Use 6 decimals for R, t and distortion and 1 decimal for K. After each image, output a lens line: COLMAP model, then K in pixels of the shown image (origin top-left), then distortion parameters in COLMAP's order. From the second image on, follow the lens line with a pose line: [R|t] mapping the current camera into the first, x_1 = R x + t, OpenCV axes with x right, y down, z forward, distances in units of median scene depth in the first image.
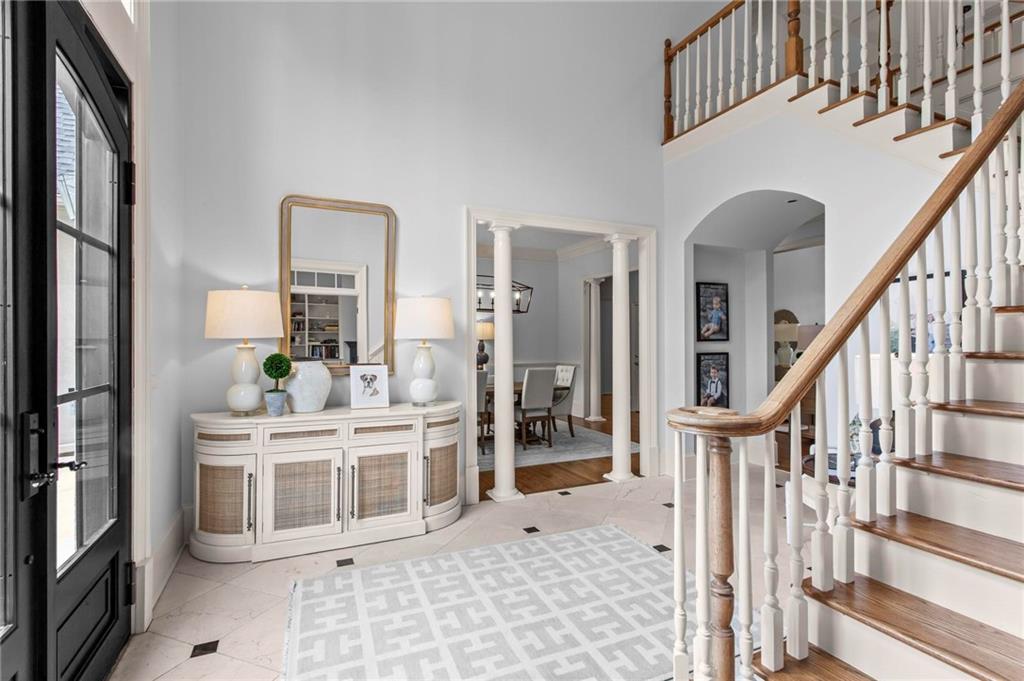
lens RADIAL K [[486.9, 0, 505.9], [0, 486.9, 337.5], [0, 0, 1]] dist [0.001096, 0.000718]
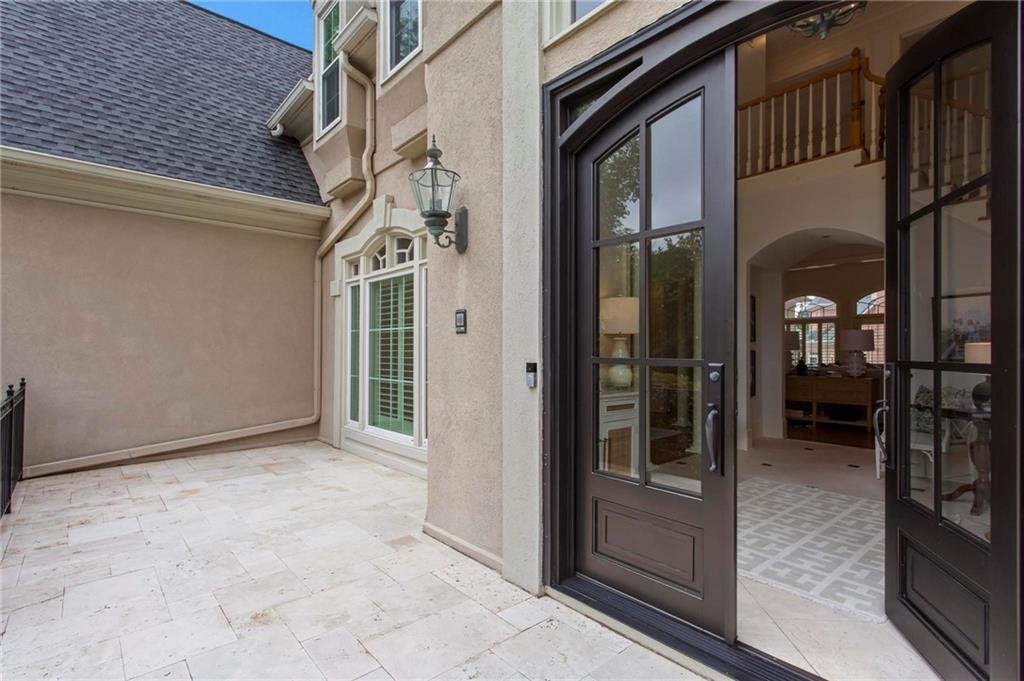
lens RADIAL K [[486.9, 0, 509.2], [0, 486.9, 349.6], [0, 0, 1]] dist [0.001096, 0.000718]
pose [[0.958081, 0.004282, 0.286467, -0.907172], [-0.005356, 0.999981, 0.002965, 0.047343], [-0.286449, -0.004375, 0.958086, -0.063977]]
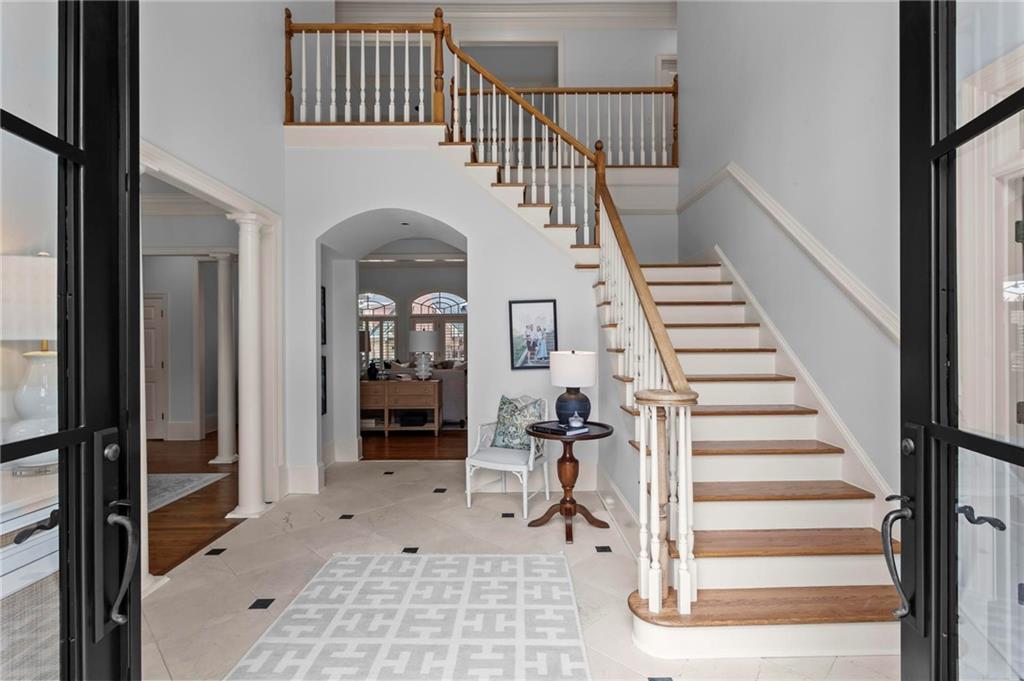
lens RADIAL K [[486.9, 0, 518.1], [0, 486.9, 343.6], [0, 0, 1]] dist [0.001096, 0.000718]
pose [[0.404100, -0.001151, 0.914714, -0.519088], [-0.000840, 0.999998, 0.001630, 0.005218], [-0.914715, -0.001427, 0.404098, 0.401416]]
